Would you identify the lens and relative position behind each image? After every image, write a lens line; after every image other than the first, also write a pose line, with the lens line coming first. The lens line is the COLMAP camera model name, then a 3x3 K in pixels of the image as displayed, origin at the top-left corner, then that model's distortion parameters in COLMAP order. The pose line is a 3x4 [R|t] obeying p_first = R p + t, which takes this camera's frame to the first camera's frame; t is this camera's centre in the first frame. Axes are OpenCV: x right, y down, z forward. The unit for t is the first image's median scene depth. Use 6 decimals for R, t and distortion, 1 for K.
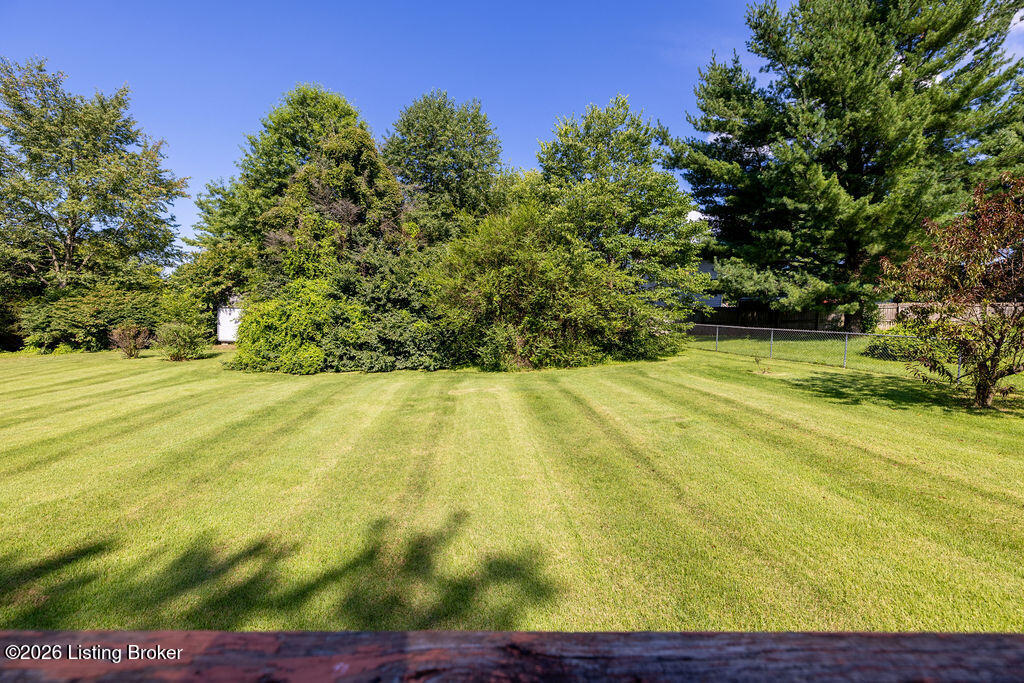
lens RADIAL K [[462.7, 0, 512.0], [0, 462.7, 329.8], [0, 0, 1]] dist [0.002713, 0.000406]
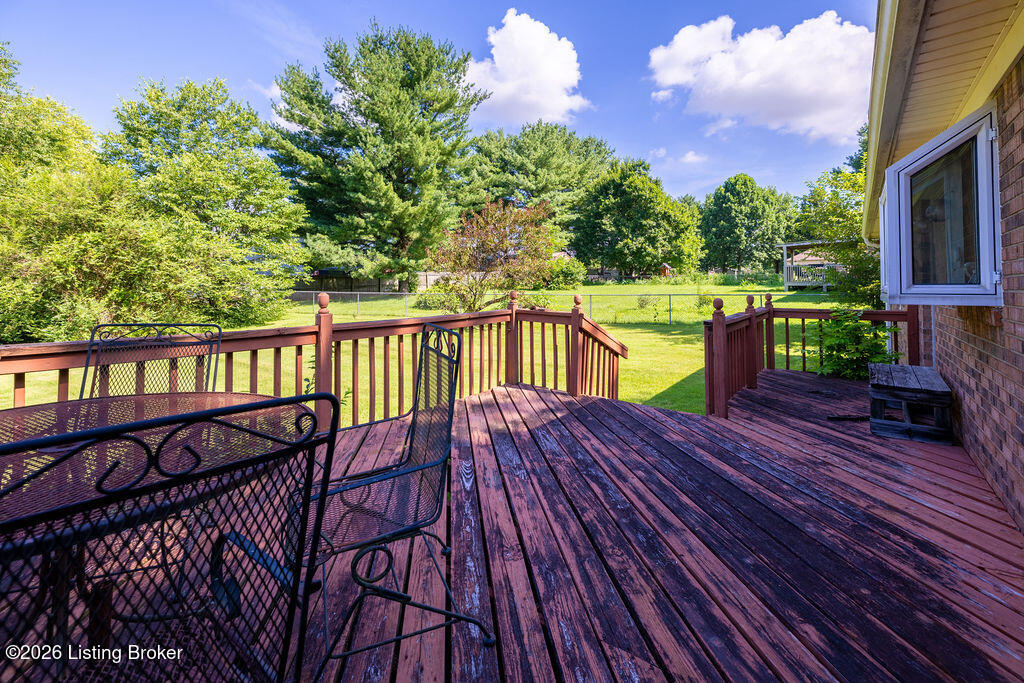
lens RADIAL K [[437.7, 0, 512.0], [0, 437.7, 341.5], [0, 0, 1]] dist [-0.000233, -0.000020]
pose [[0.626872, -0.121970, 0.769516, -0.147128], [0.041188, 0.991477, 0.123598, 0.000161], [-0.778033, -0.045785, 0.626553, -0.142196]]
